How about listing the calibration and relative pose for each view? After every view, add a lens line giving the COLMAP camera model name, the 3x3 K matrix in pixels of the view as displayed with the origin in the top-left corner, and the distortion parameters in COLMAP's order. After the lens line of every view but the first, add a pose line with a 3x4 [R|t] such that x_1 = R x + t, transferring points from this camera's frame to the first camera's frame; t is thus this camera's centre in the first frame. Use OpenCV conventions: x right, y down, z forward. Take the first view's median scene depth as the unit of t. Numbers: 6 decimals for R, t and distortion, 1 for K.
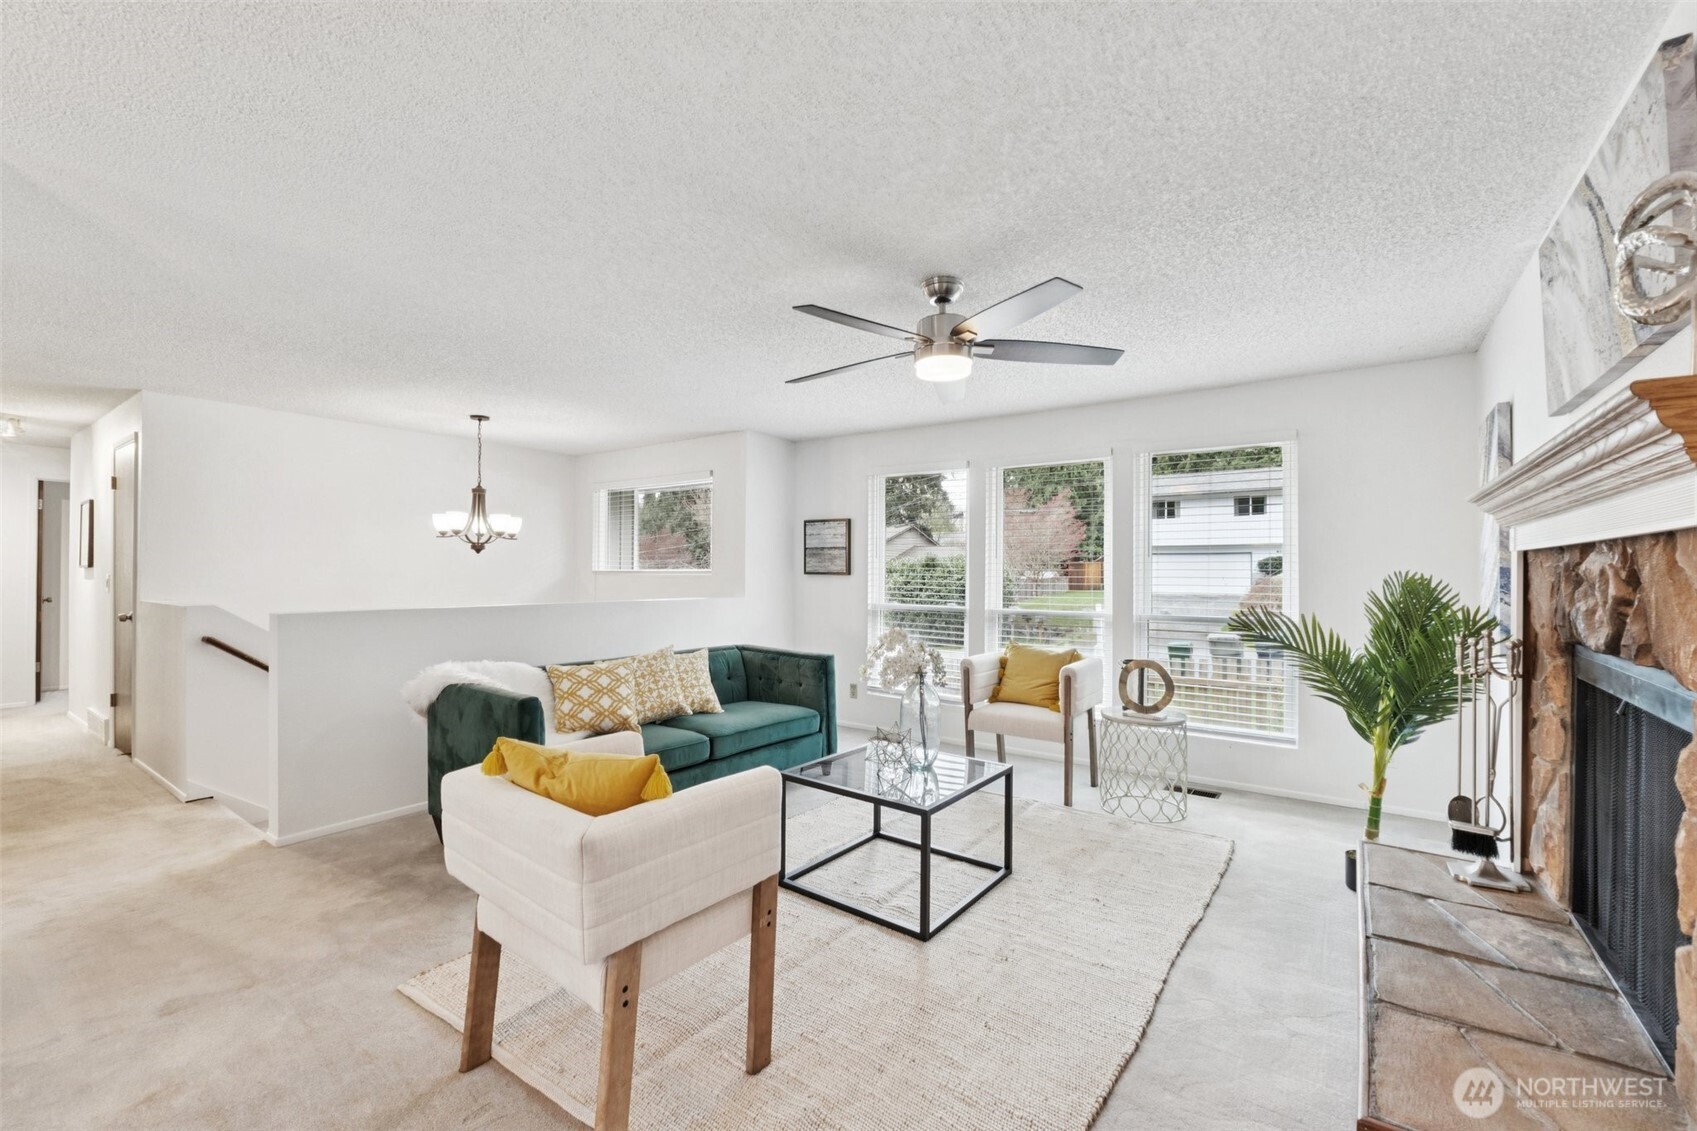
lens RADIAL K [[707.6, 0, 855.2], [0, 707.6, 567.7], [0, 0, 1]] dist [-0.014730, -0.000404]
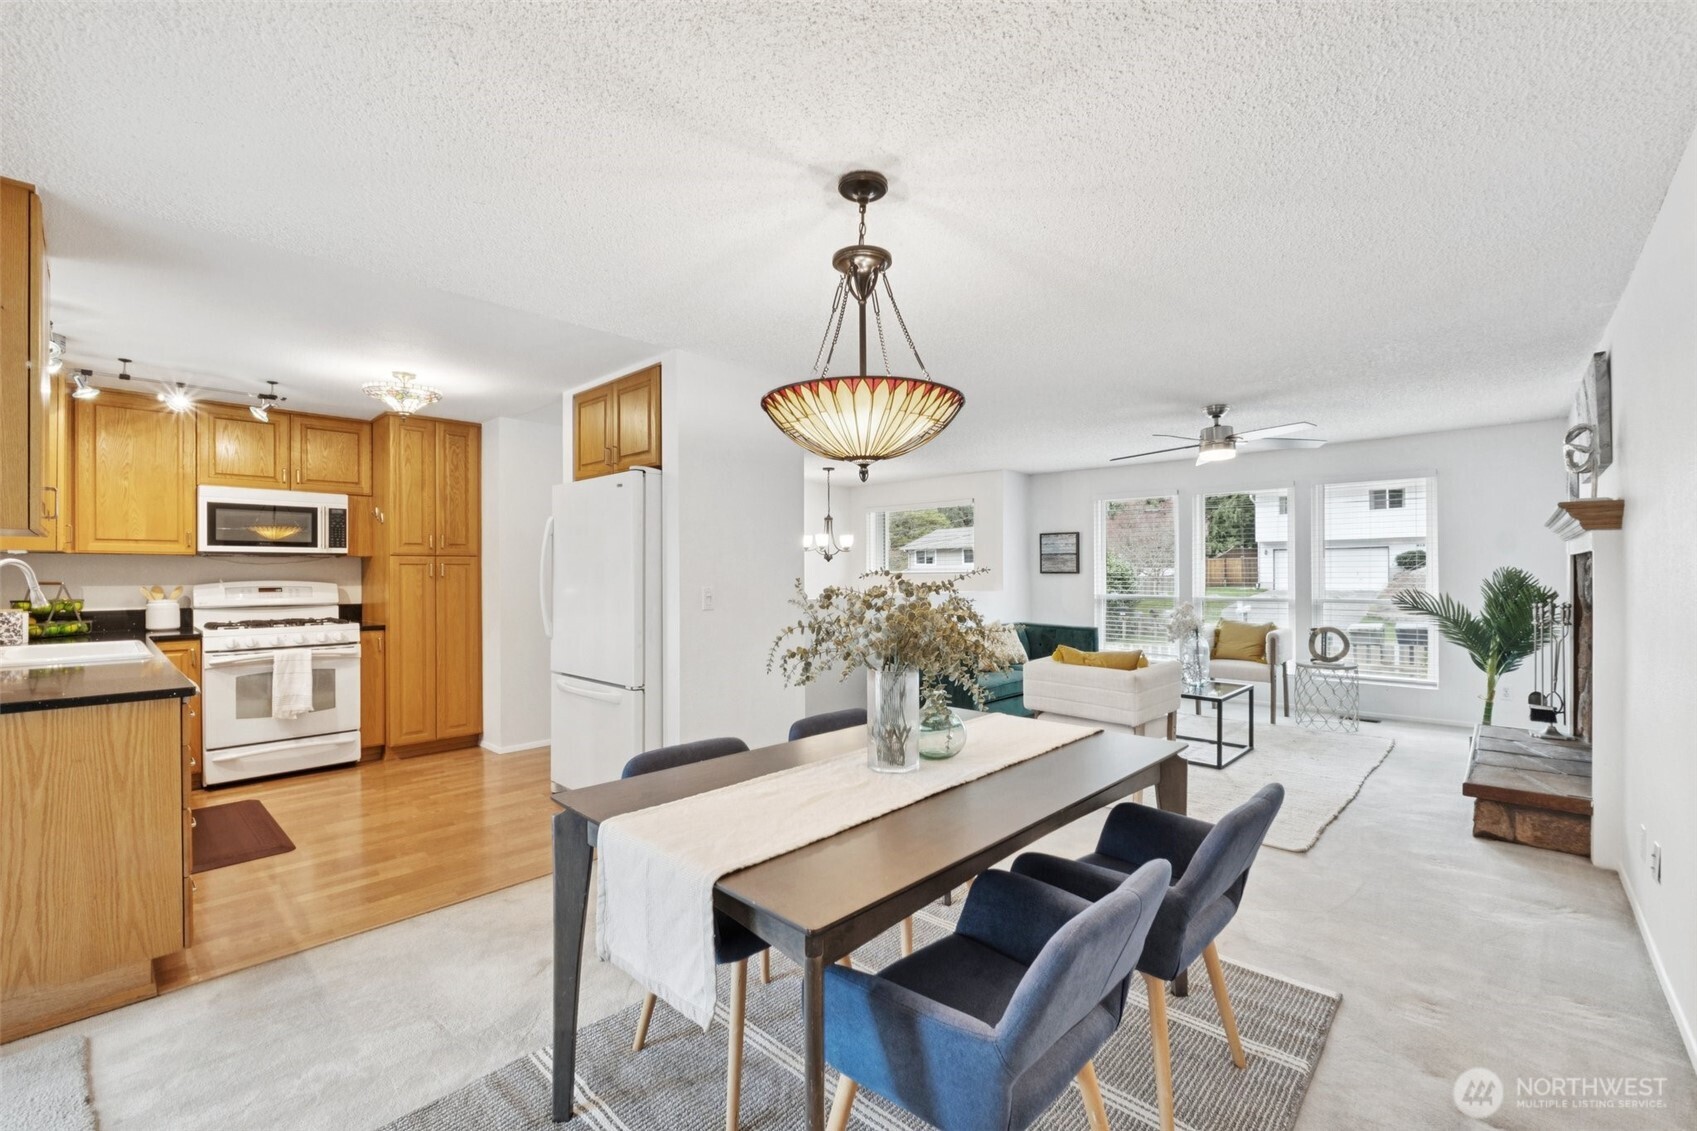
lens RADIAL K [[707.6, 0, 859.7], [0, 707.6, 570.5], [0, 0, 1]] dist [-0.014730, -0.000404]
pose [[0.991322, -0.012067, -0.130900, -0.497042], [0.012593, 0.999916, 0.003191, -0.010336], [0.130850, -0.004812, 0.991390, -0.804953]]
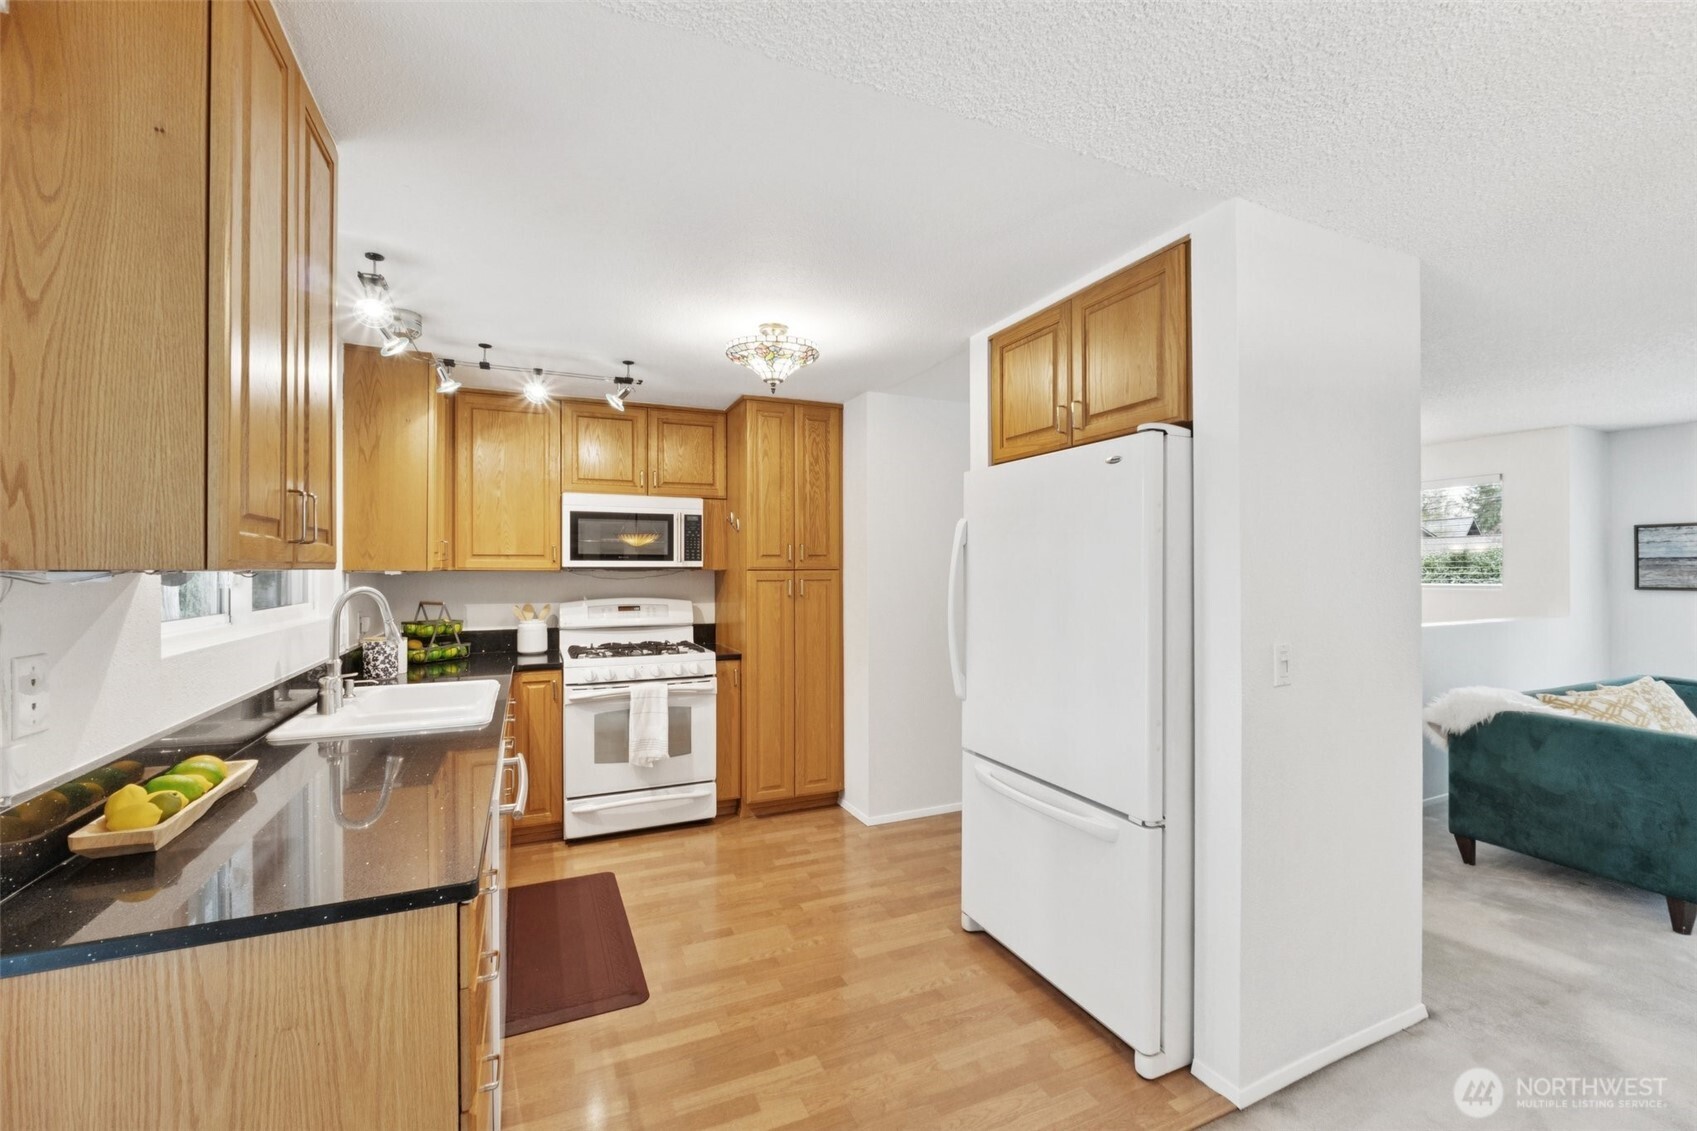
lens RADIAL K [[707.6, 0, 853.4], [0, 707.6, 565.6], [0, 0, 1]] dist [-0.014730, -0.000404]
pose [[0.859535, -0.011739, -0.510943, -0.937311], [0.011584, 0.999927, -0.003486, -0.056383], [0.510946, -0.002922, 0.859608, -0.375625]]
